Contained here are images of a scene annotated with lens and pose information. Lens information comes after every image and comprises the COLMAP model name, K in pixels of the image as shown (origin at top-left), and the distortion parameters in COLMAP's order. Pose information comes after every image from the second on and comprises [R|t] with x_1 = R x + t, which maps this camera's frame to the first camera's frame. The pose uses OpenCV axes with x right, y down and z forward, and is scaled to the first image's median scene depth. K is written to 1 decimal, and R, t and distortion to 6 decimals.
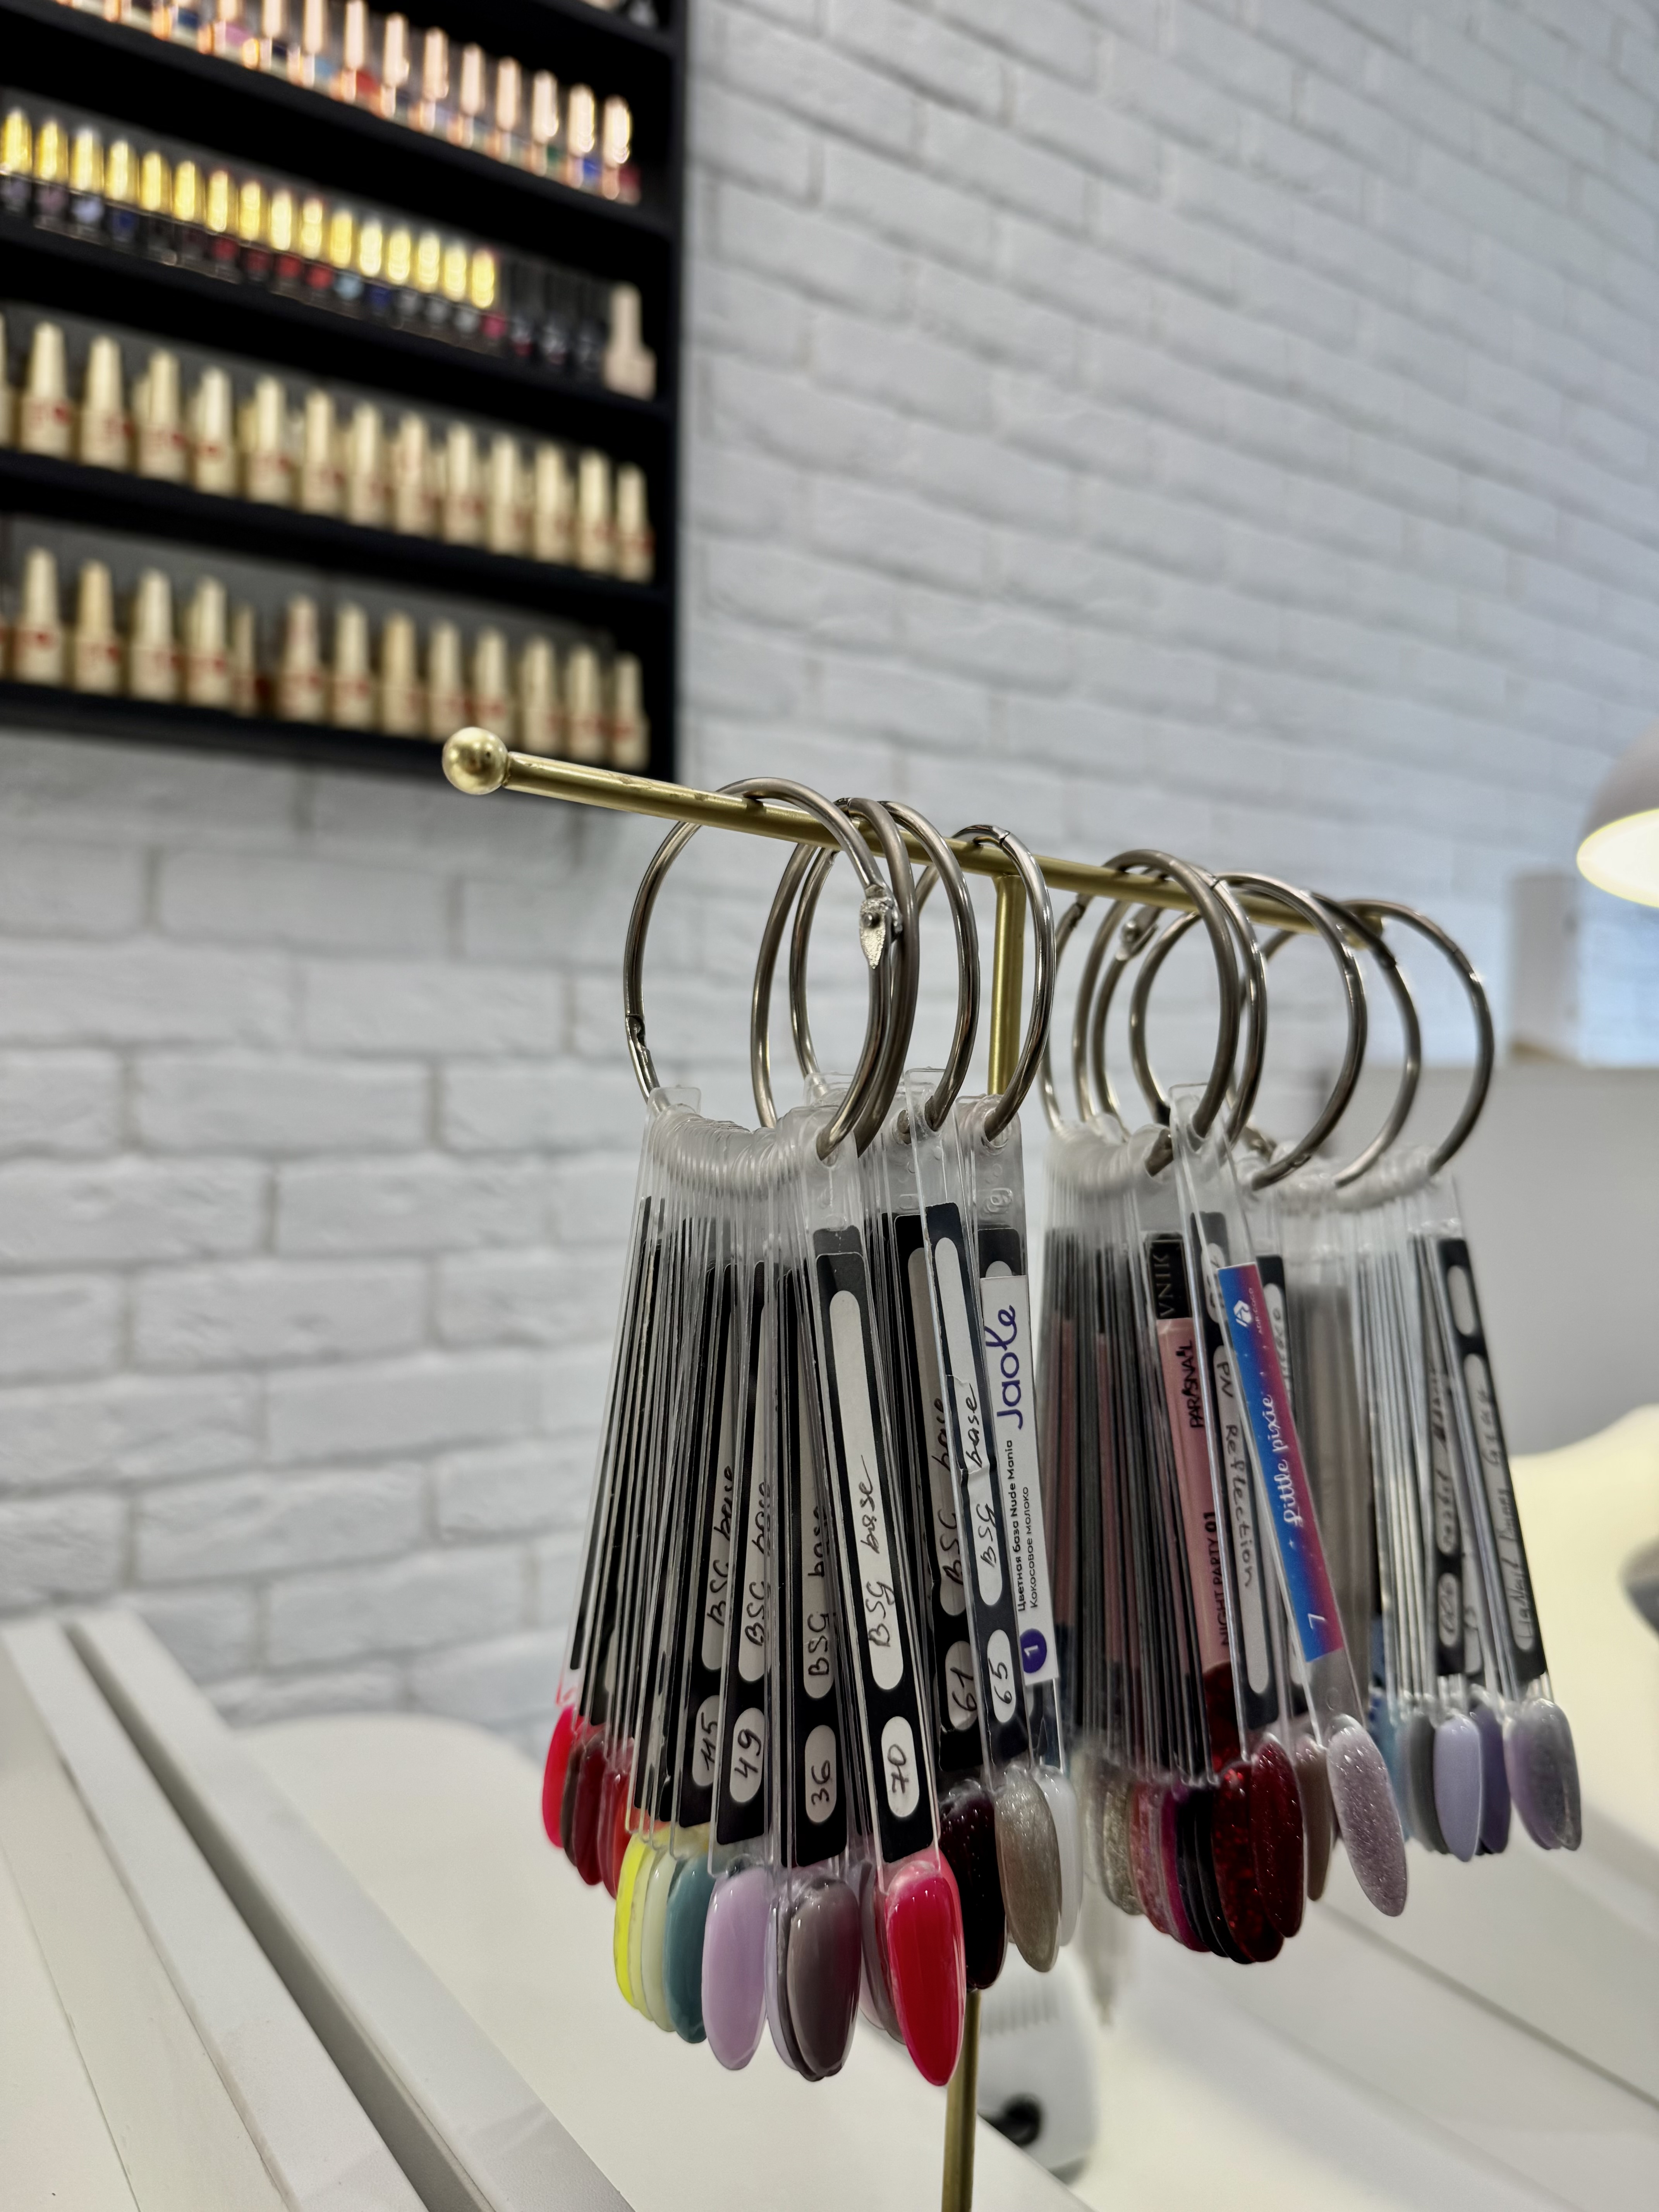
lens RADIAL K [[1585.5, 0, 829.5], [0, 1585.5, 1106.0], [0, 0, 1]] dist [0.022990, -0.001760]
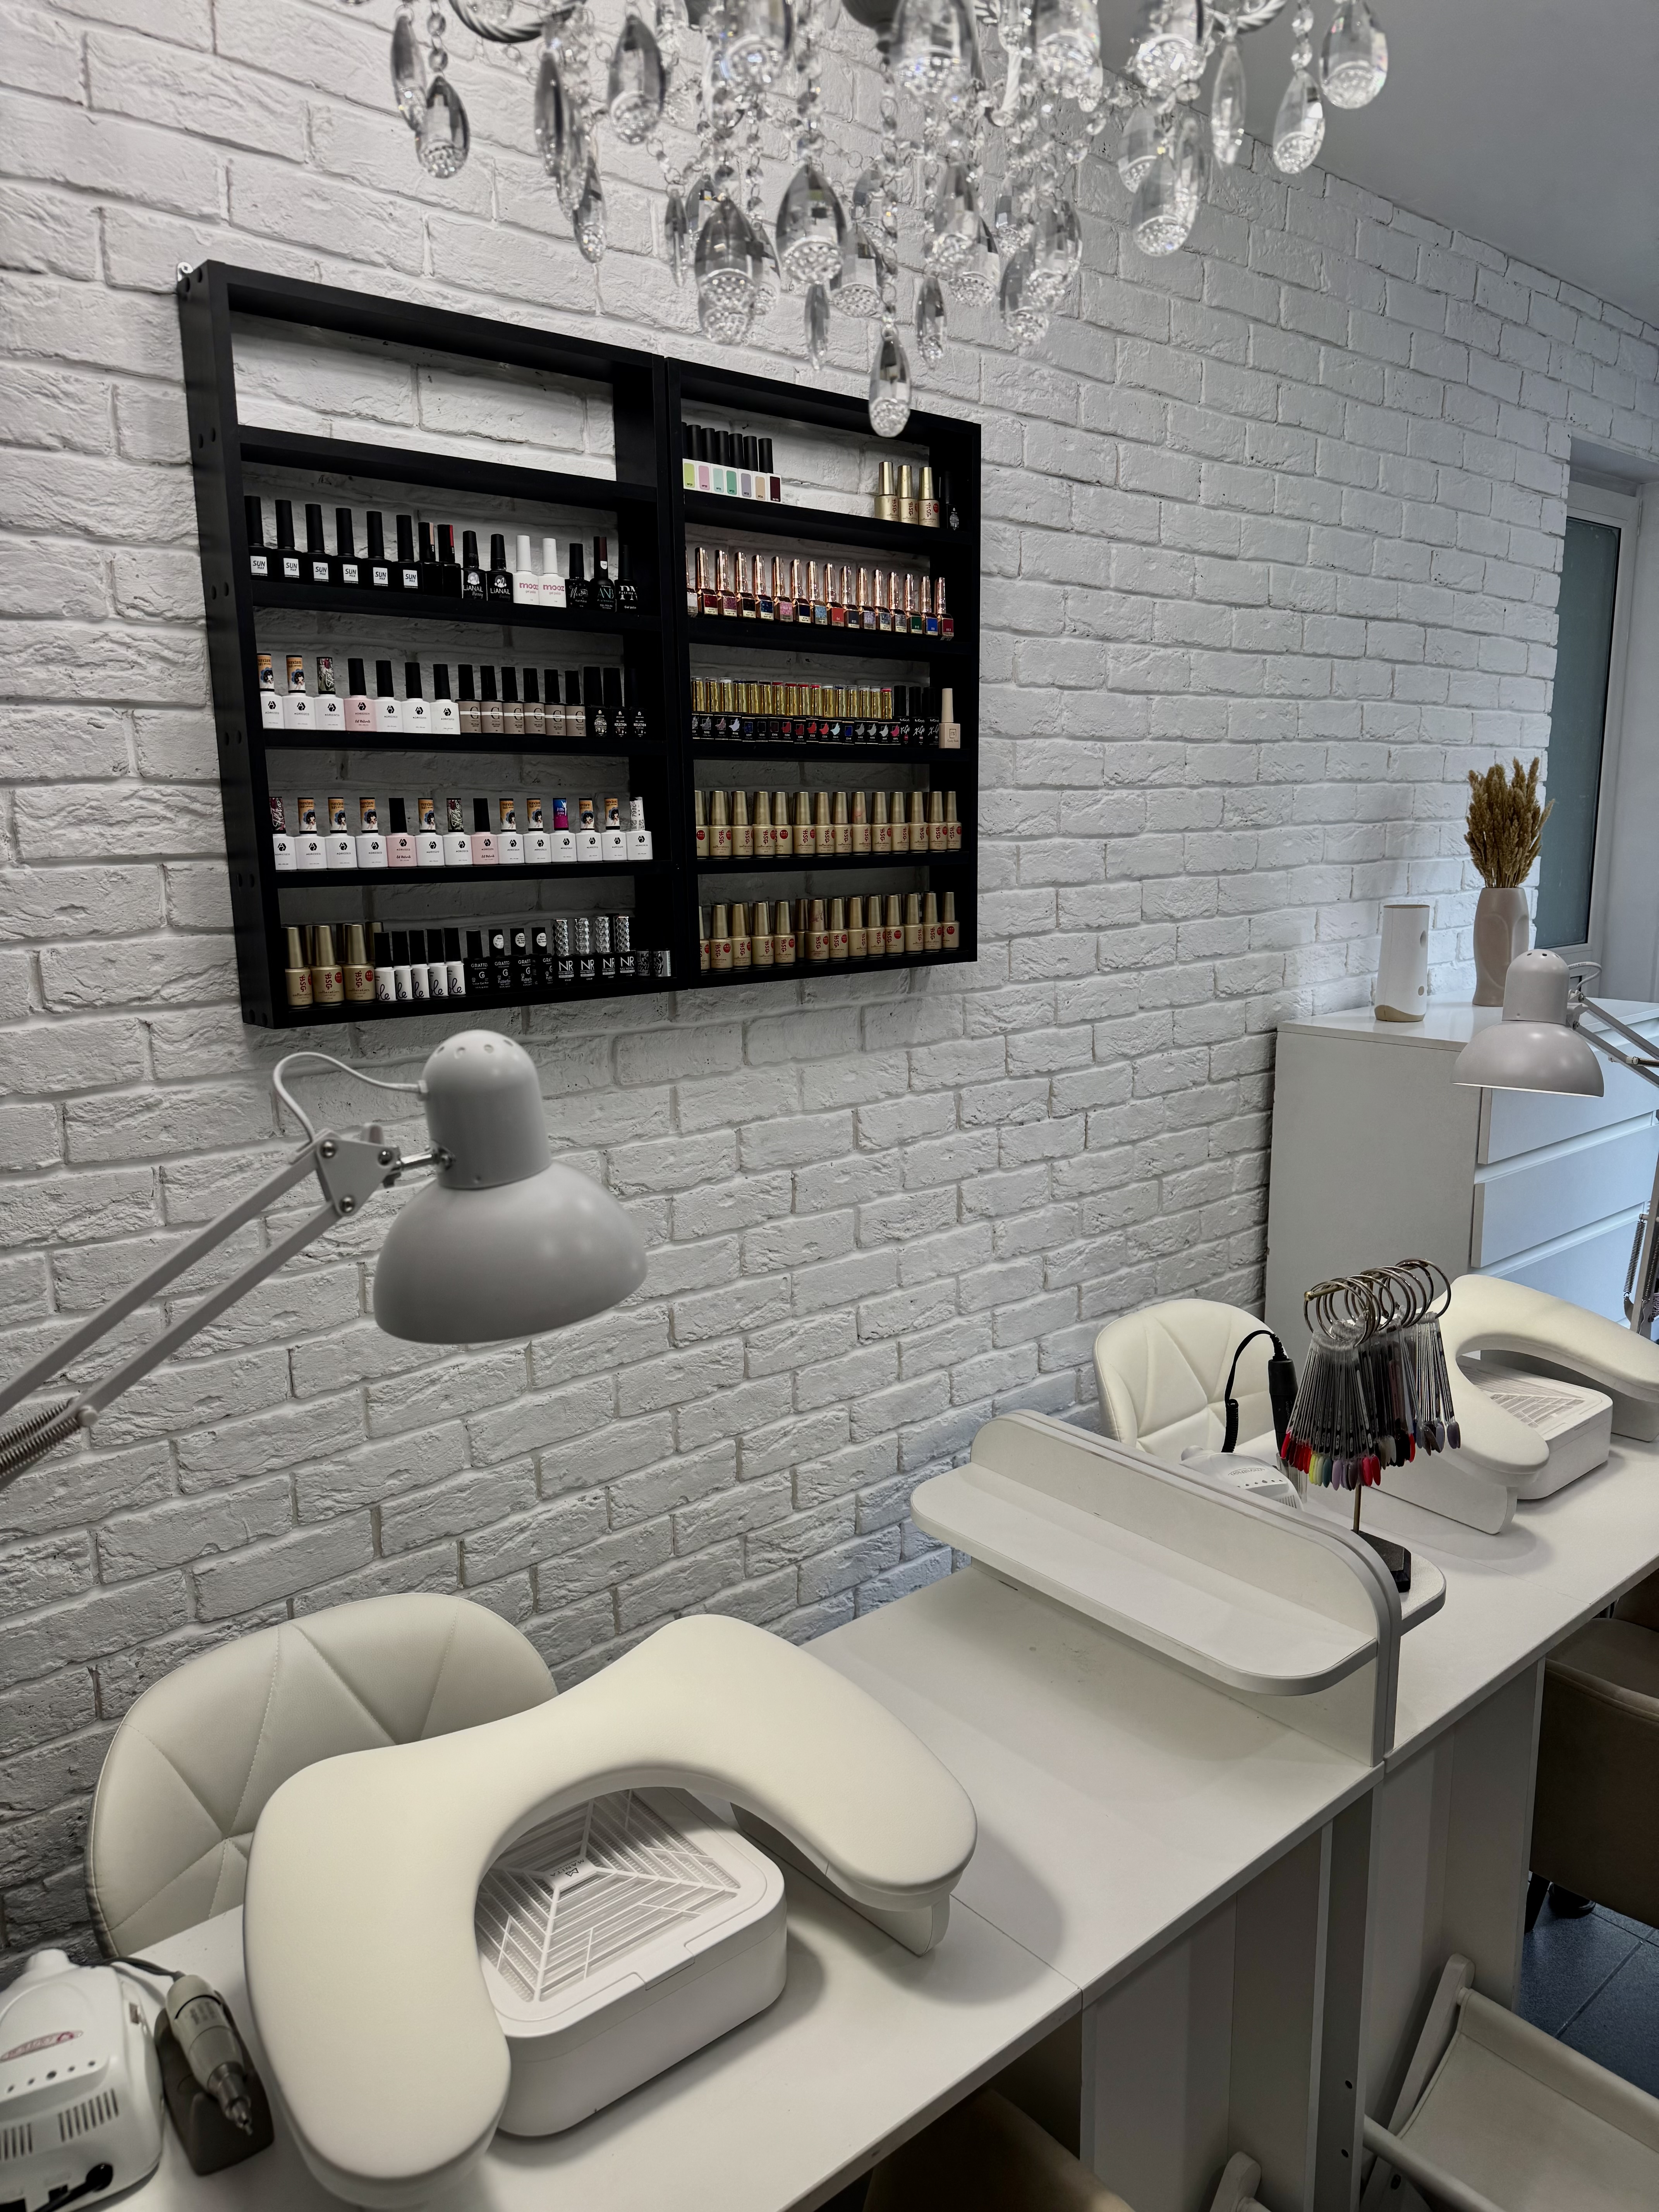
lens RADIAL K [[1585.5, 0, 829.5], [0, 1585.5, 1106.0], [0, 0, 1]] dist [0.022990, -0.001760]
pose [[0.994430, -0.031728, 0.100505, -0.469401], [0.011744, 0.981030, 0.193500, -0.400233], [-0.104738, -0.191242, 0.975939, -0.880632]]
